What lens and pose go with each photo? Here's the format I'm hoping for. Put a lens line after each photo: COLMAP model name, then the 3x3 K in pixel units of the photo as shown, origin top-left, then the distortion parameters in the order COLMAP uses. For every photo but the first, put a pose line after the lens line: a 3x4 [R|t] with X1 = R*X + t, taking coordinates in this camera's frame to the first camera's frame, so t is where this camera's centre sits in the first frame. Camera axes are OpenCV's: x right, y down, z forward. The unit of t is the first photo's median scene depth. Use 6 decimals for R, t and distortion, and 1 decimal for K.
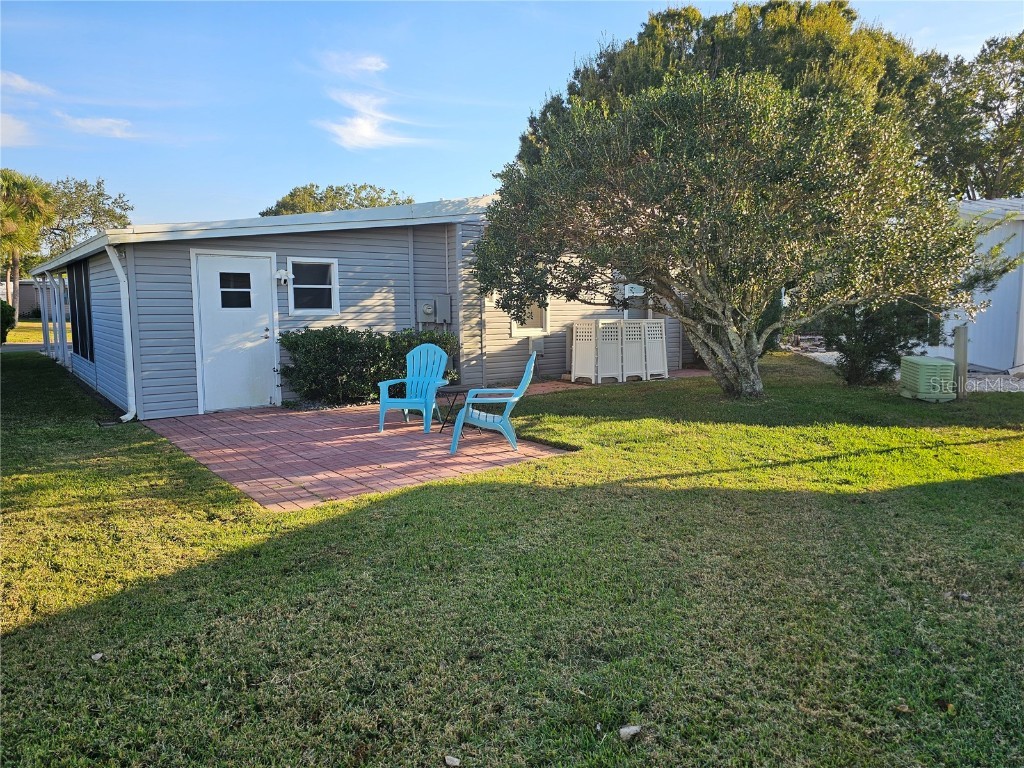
lens RADIAL K [[659.7, 0, 512.0], [0, 659.7, 384.0], [0, 0, 1]] dist [0.050844, -0.046713]
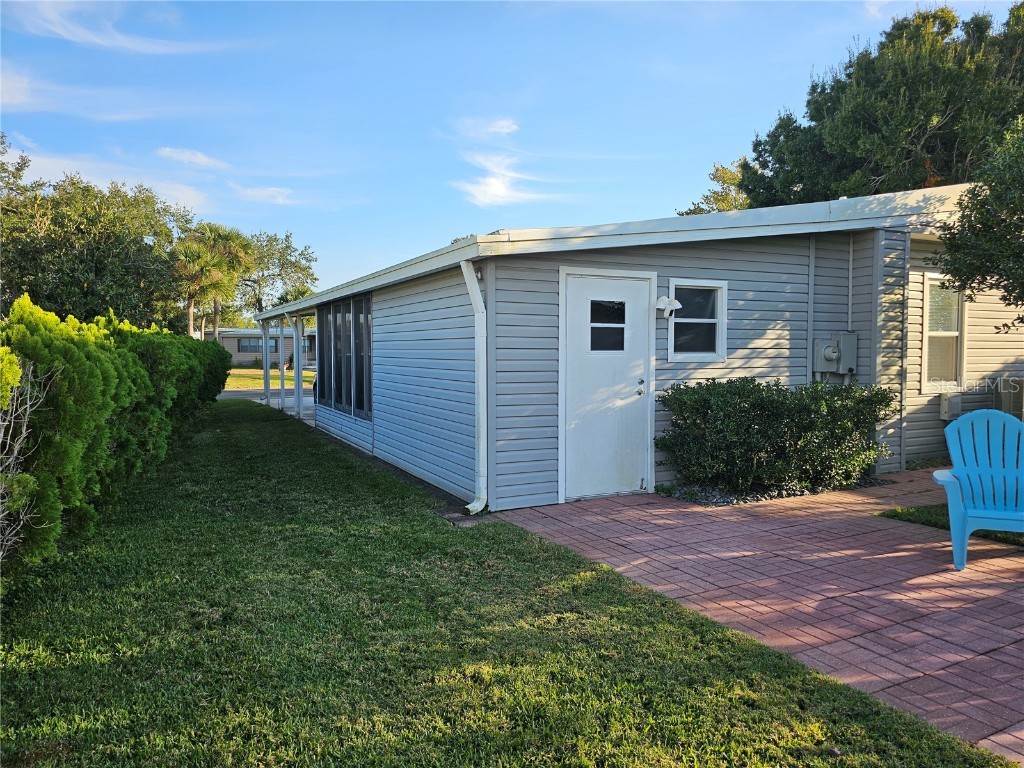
lens RADIAL K [[659.7, 0, 512.0], [0, 659.7, 384.0], [0, 0, 1]] dist [0.050844, -0.046713]
pose [[0.984003, 0.009709, -0.177888, -0.319652], [-0.022937, 0.997108, -0.072455, -0.022057], [0.176670, 0.075376, 0.981380, 0.249887]]
